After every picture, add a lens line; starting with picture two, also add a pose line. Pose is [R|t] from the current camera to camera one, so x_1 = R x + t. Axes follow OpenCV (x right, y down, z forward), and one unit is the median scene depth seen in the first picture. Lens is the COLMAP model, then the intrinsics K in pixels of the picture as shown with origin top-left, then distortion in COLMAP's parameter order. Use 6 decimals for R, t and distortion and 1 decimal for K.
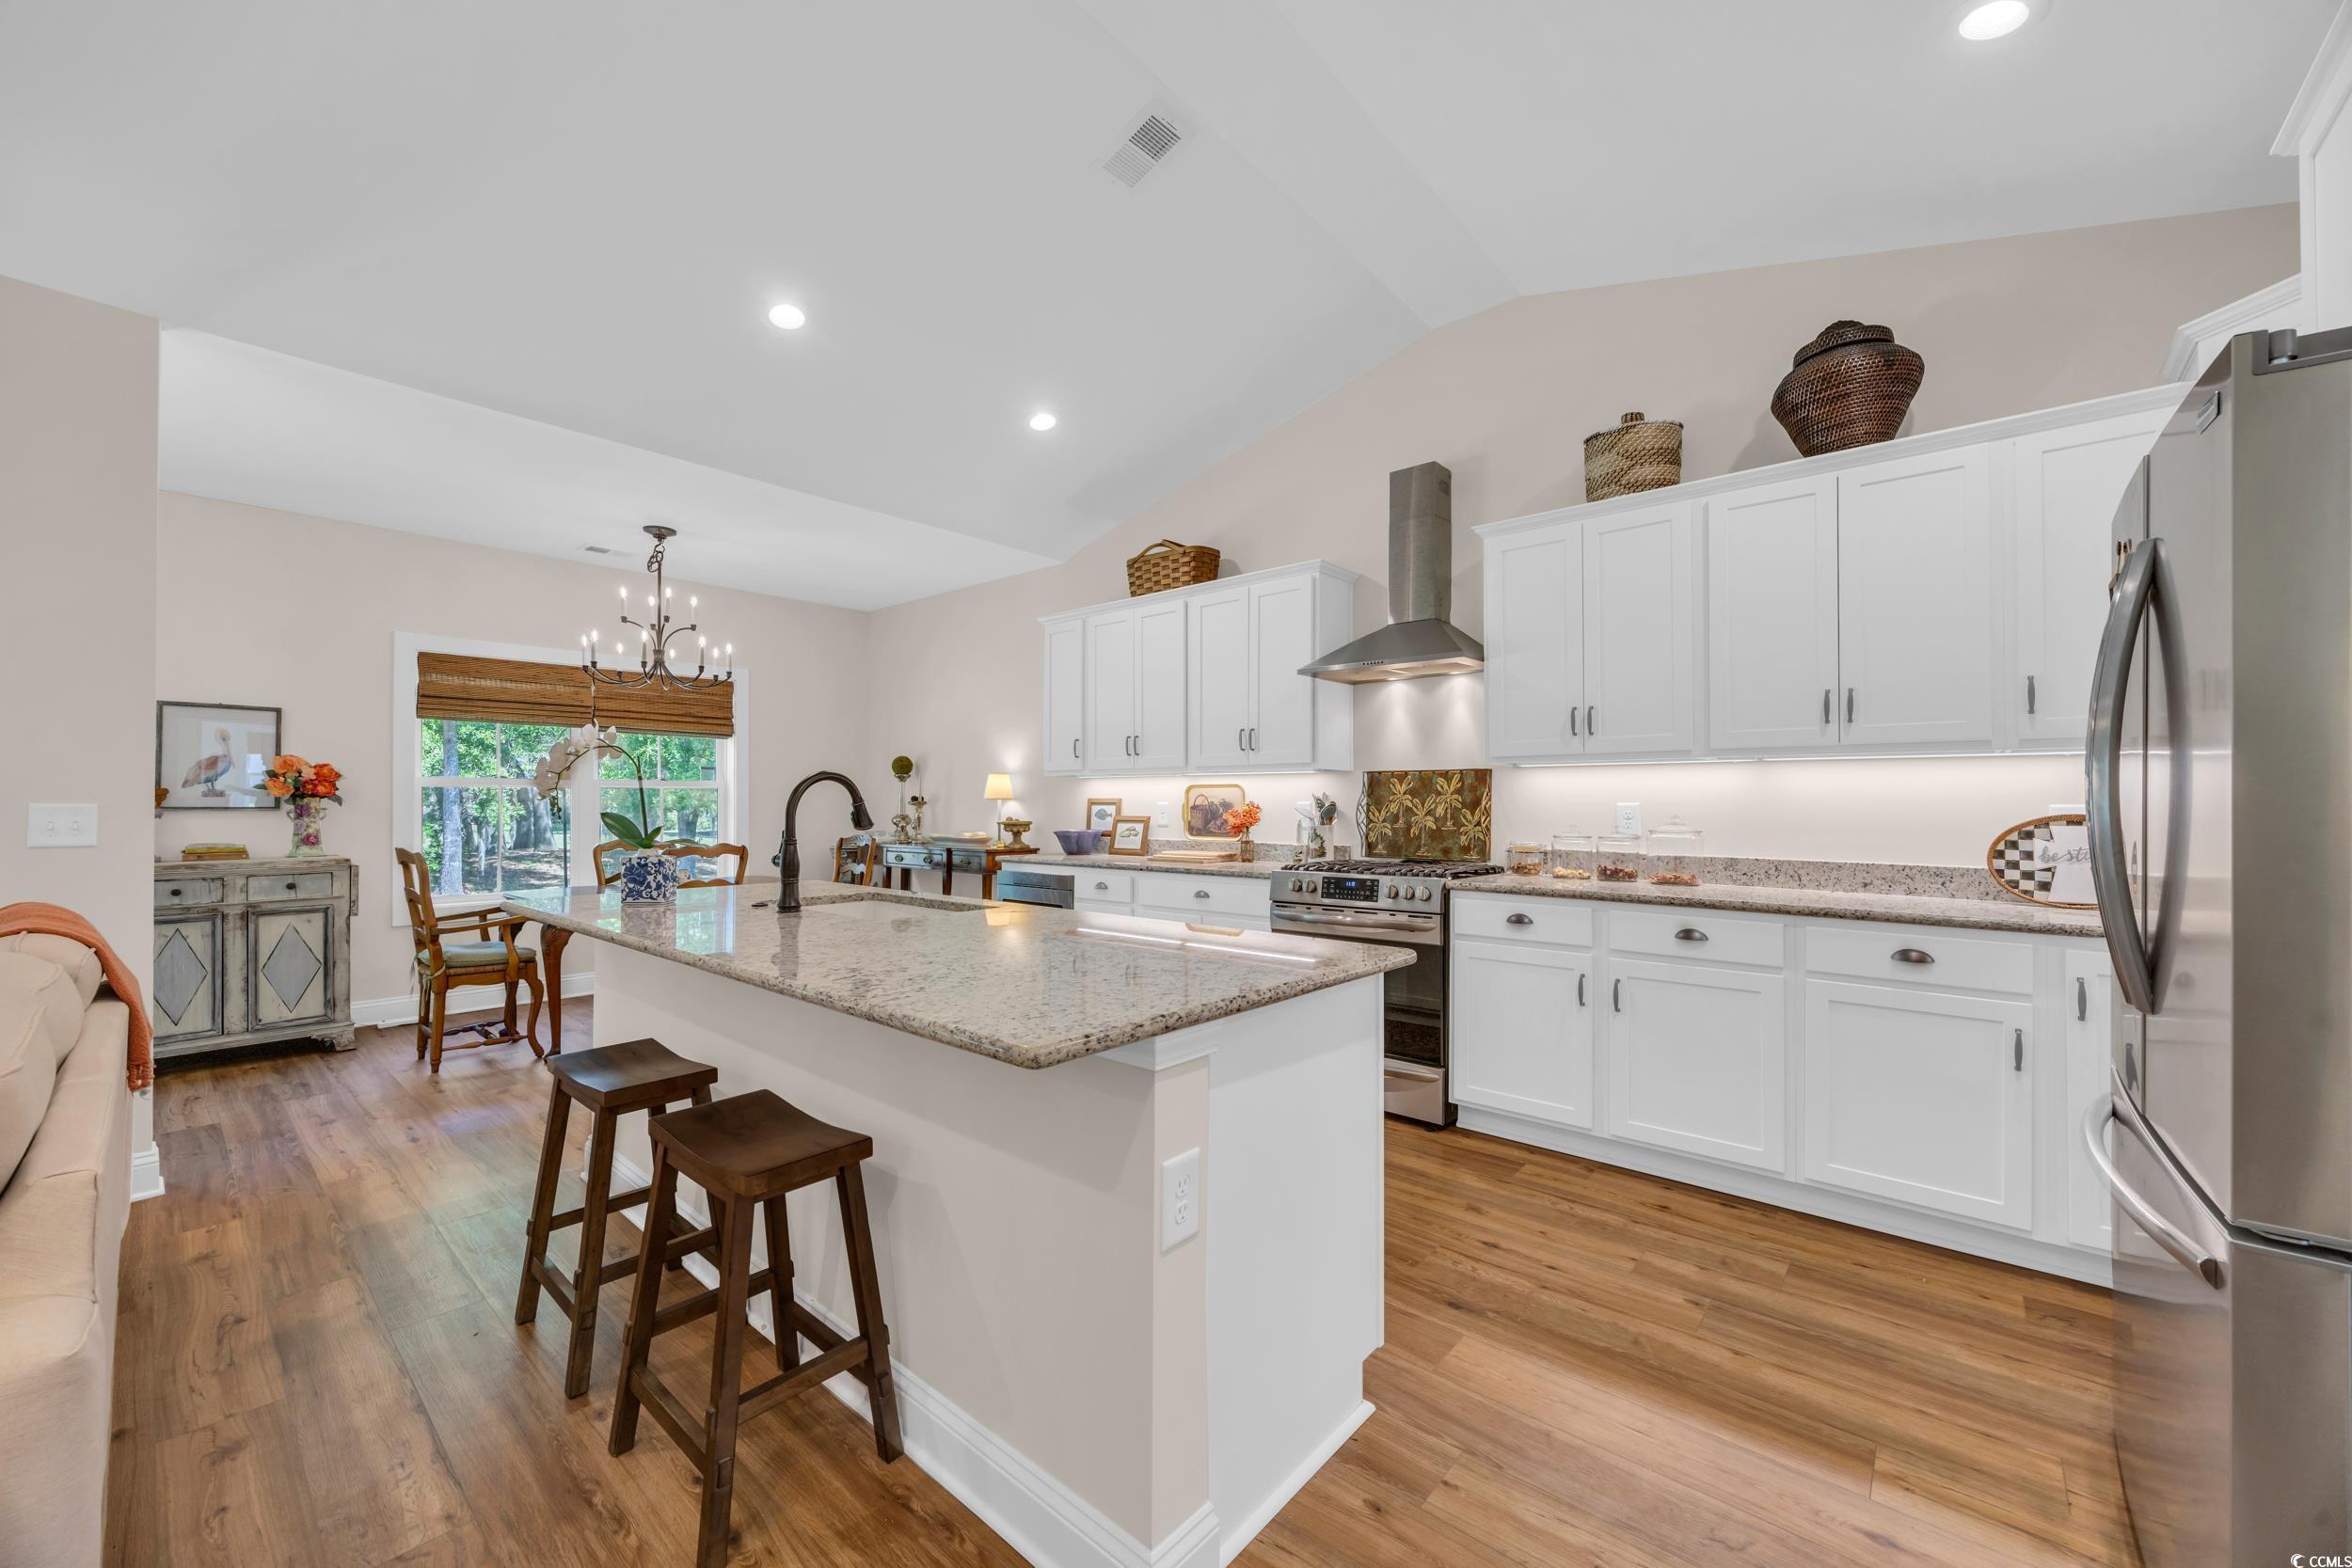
lens RADIAL K [[895.2, 0, 1172.5], [0, 895.2, 791.0], [0, 0, 1]] dist [-0.005542, 0.000891]
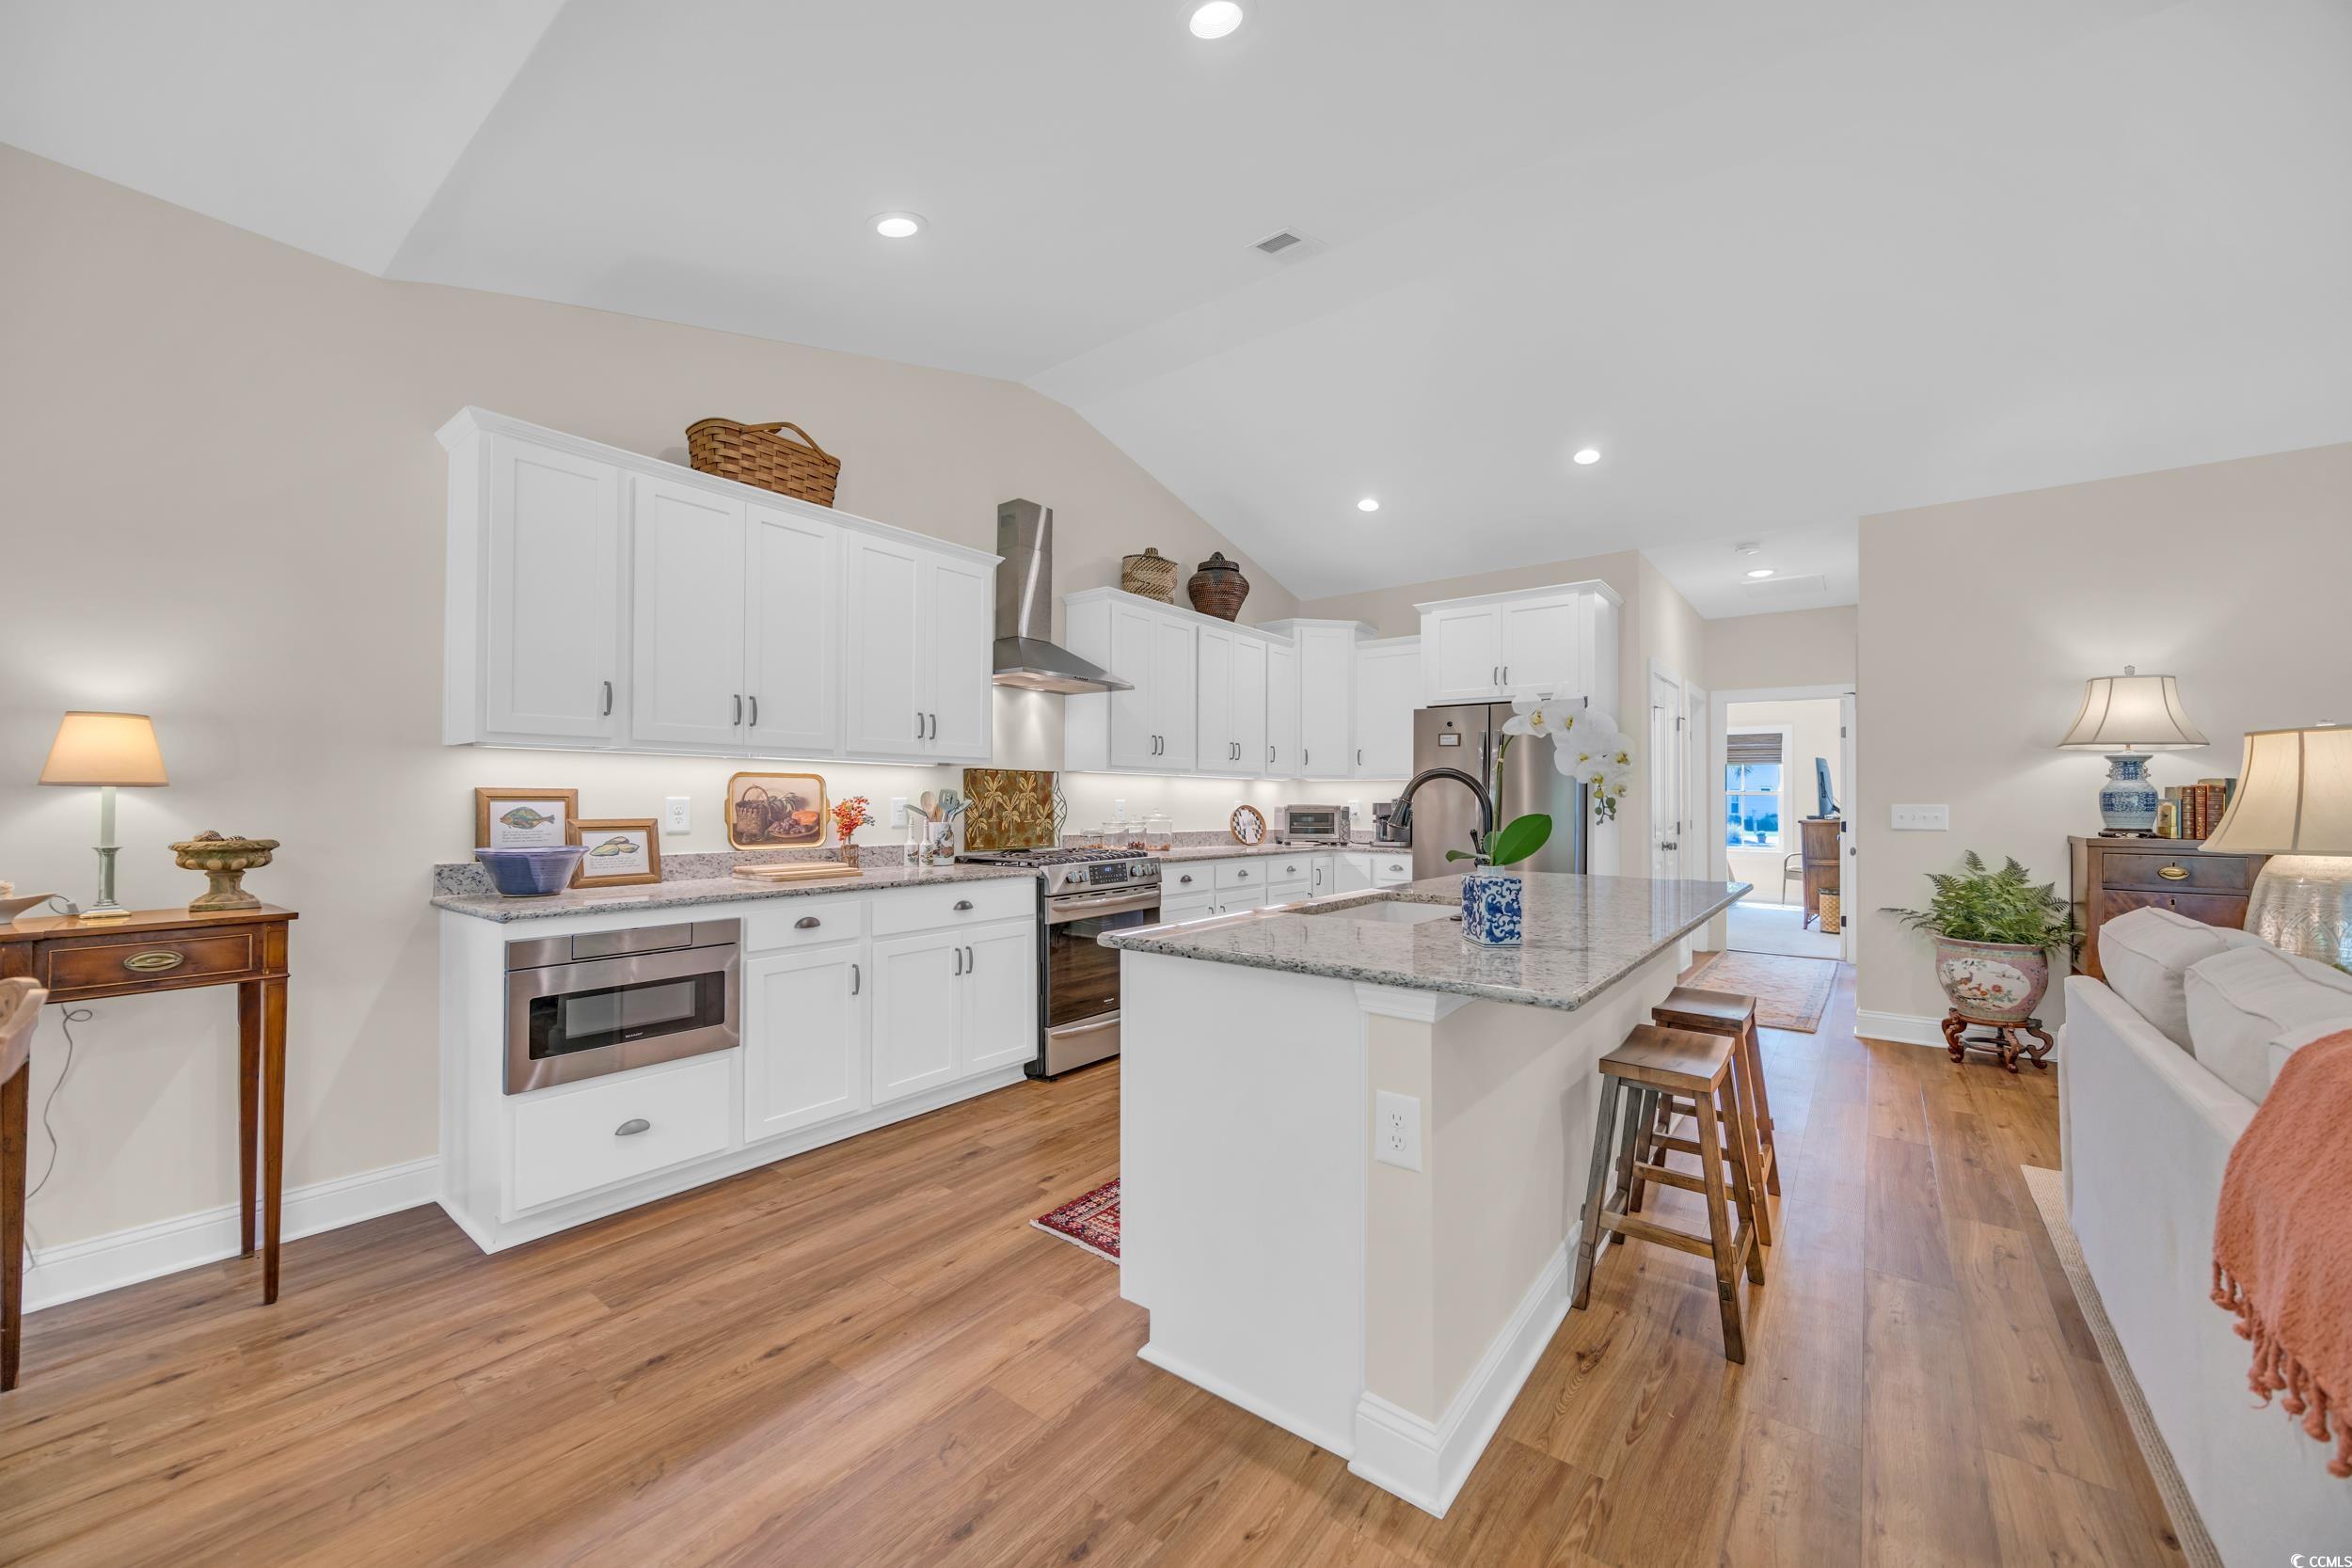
lens RADIAL K [[895.2, 0, 1179.9], [0, 895.2, 785.7], [0, 0, 1]] dist [-0.005542, 0.000891]
pose [[-0.054980, 0.015030, 0.998374, -0.797685], [-0.017779, 0.999713, -0.016029, 0.010119], [-0.998329, -0.018631, -0.054697, 0.802684]]
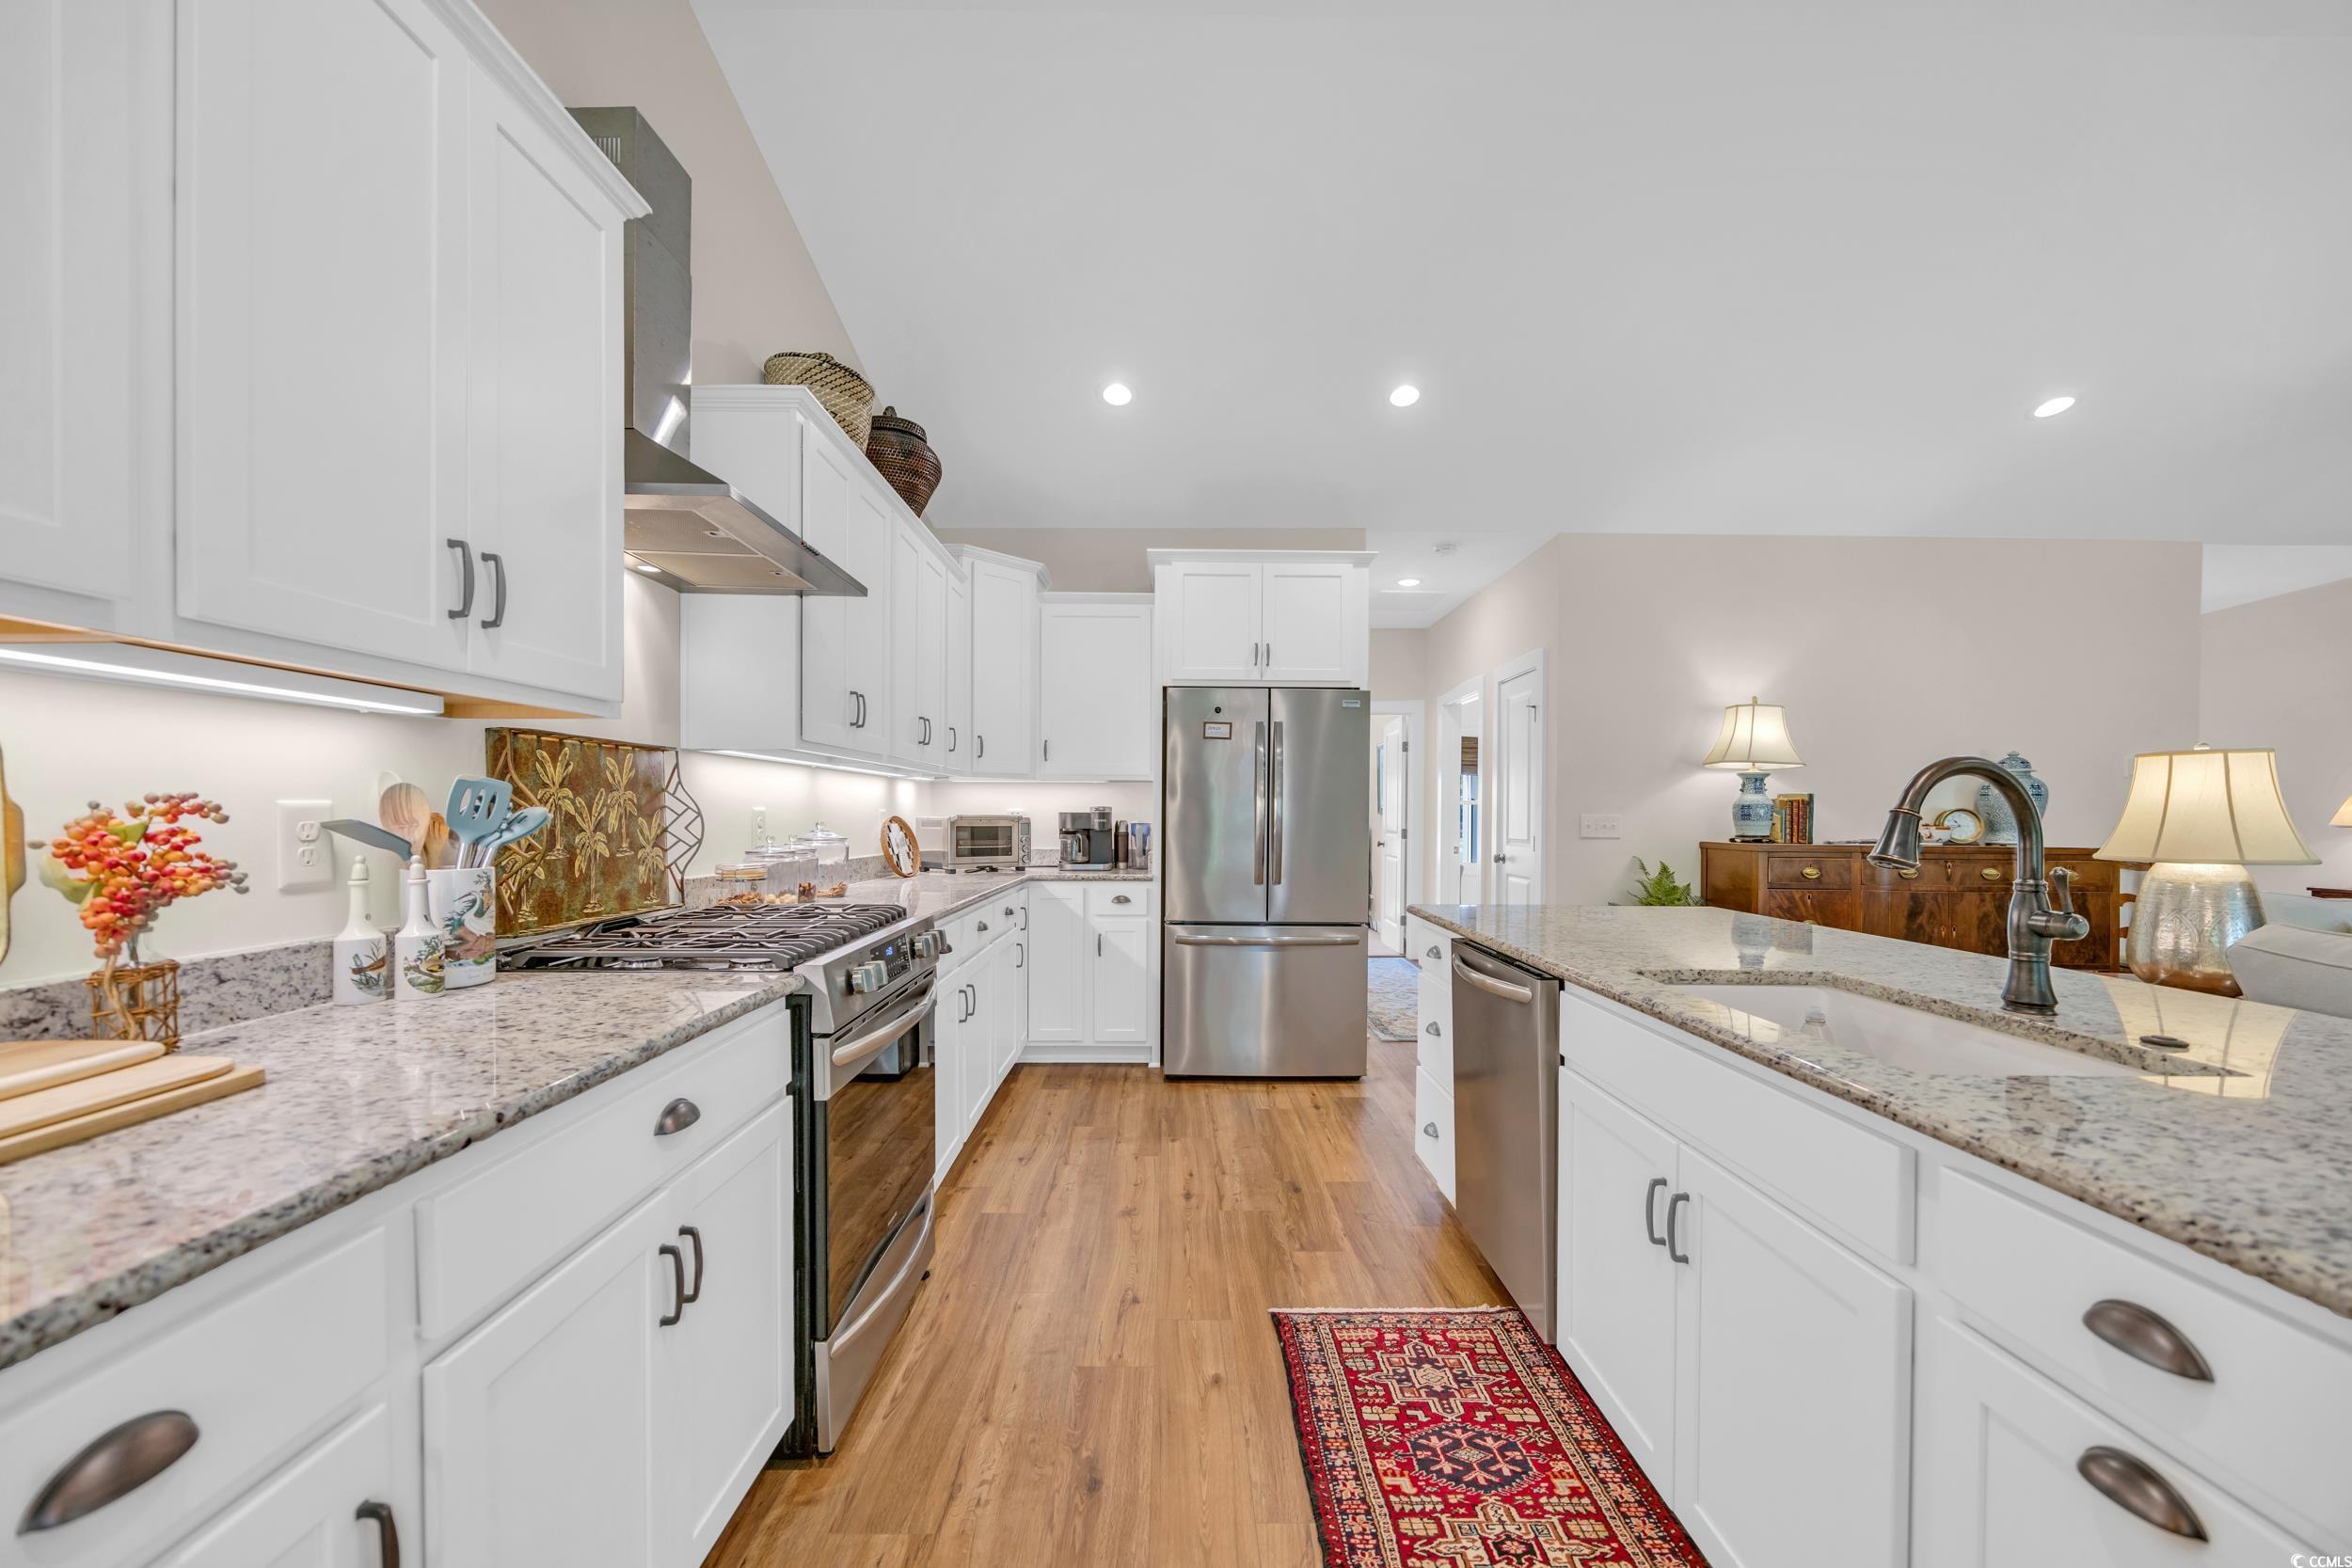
lens RADIAL K [[895.2, 0, 1169.2], [0, 895.2, 820.1], [0, 0, 1]] dist [-0.005542, 0.000891]
pose [[-0.656047, -0.012634, 0.754614, -0.279830], [-0.017181, 0.999851, 0.001802, 0.014161], [-0.754525, -0.011782, -0.656166, 1.020667]]
